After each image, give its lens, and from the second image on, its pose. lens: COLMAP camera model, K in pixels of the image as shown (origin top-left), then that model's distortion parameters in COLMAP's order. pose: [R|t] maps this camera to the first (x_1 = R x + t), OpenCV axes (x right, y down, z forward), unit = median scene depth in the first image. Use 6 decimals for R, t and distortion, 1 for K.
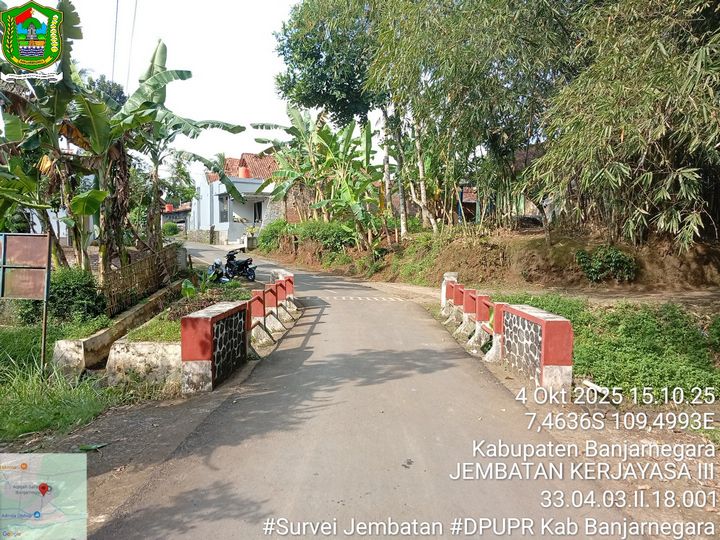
lens RADIAL K [[549.9, 0, 356.6], [0, 549.9, 274.8], [0, 0, 1]] dist [0.050199, -0.099172]
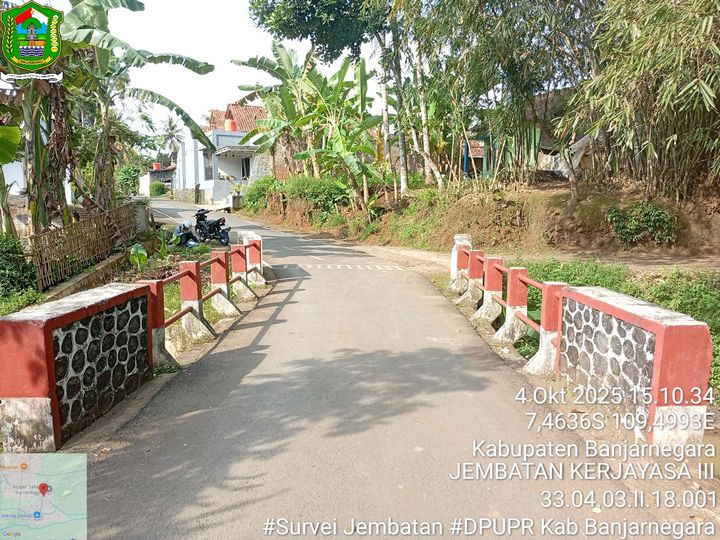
lens RADIAL K [[549.9, 0, 359.2], [0, 549.9, 270.9], [0, 0, 1]] dist [0.050199, -0.099172]
pose [[0.999989, -0.002742, 0.003909, 0.014244], [0.002492, 0.998046, 0.062427, -0.001351], [-0.004072, -0.062417, 0.998042, 0.155447]]
